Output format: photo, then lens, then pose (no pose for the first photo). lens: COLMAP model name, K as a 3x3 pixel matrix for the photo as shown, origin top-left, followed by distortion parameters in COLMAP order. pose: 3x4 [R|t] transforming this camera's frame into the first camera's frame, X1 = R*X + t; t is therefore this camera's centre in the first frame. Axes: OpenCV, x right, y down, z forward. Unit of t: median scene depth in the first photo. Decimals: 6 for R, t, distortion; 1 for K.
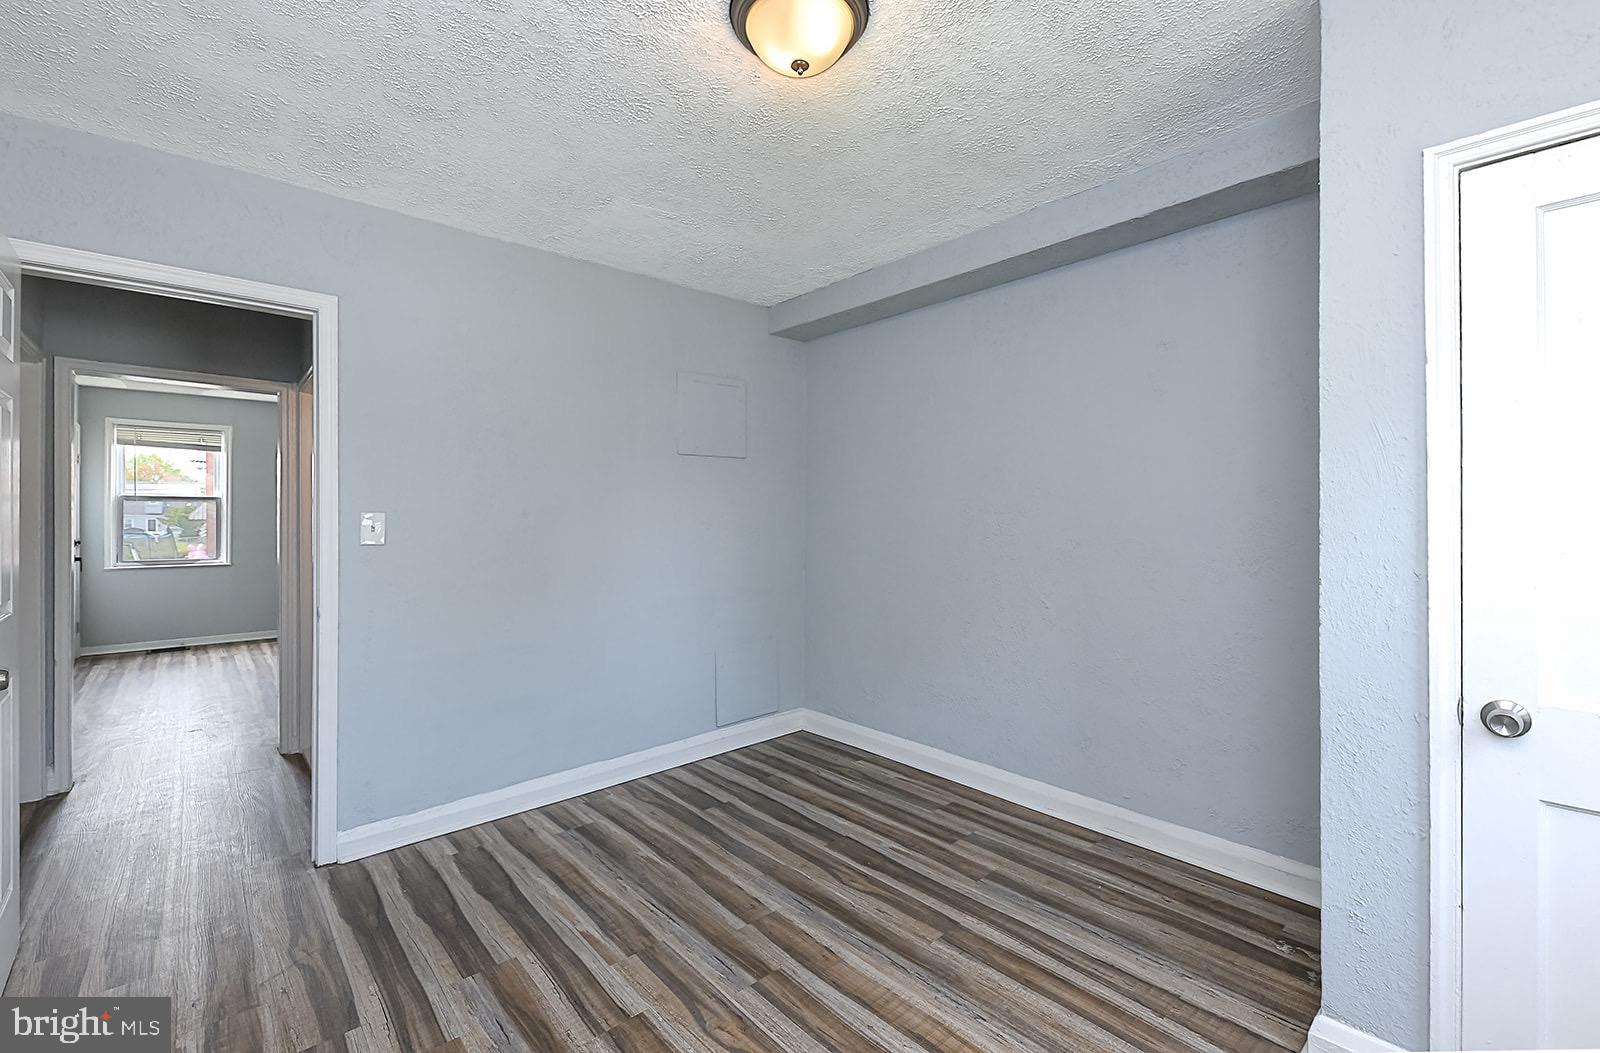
lens RADIAL K [[655.1, 0, 803.6], [0, 655.1, 510.5], [0, 0, 1]] dist [0.000512, -0.000008]
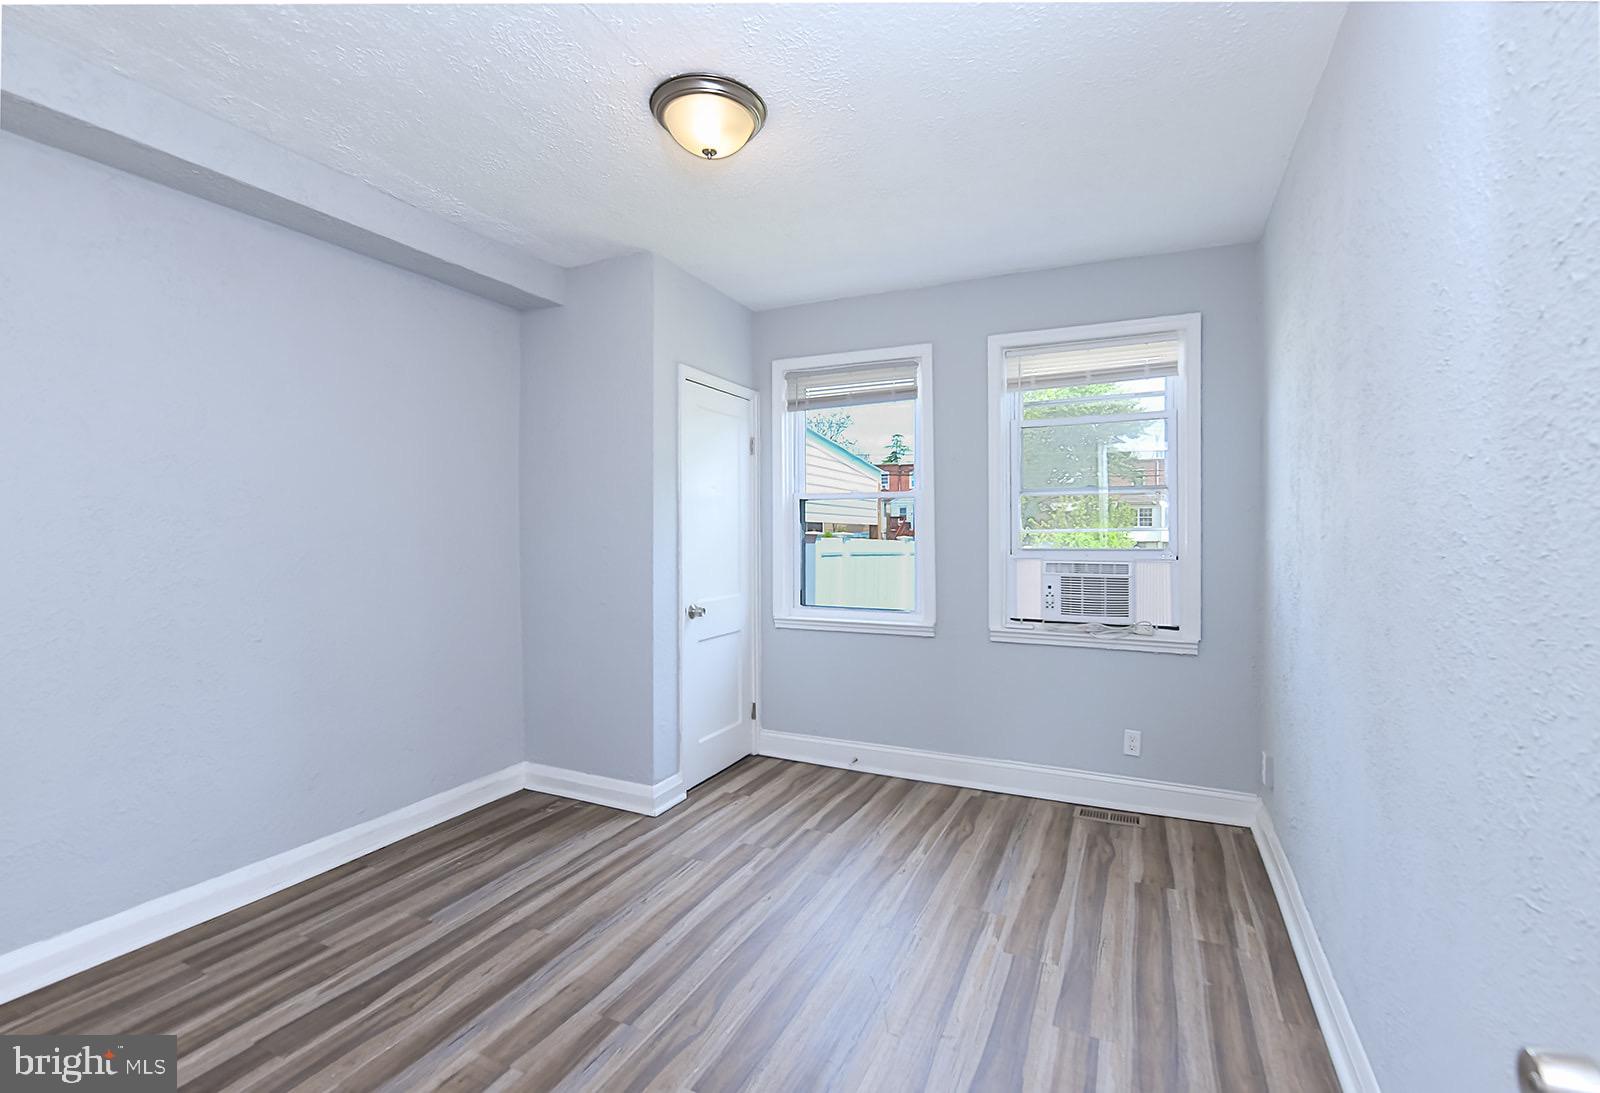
lens RADIAL K [[761.5, 0, 800.0], [0, 761.5, 546.5], [0, 0, 1]] dist [-0.000535, -0.000423]
pose [[-0.382514, -0.020744, 0.923717, -0.958099], [-0.009080, 0.999784, 0.018693, 0.012545], [-0.923905, -0.001237, -0.382620, 0.977603]]
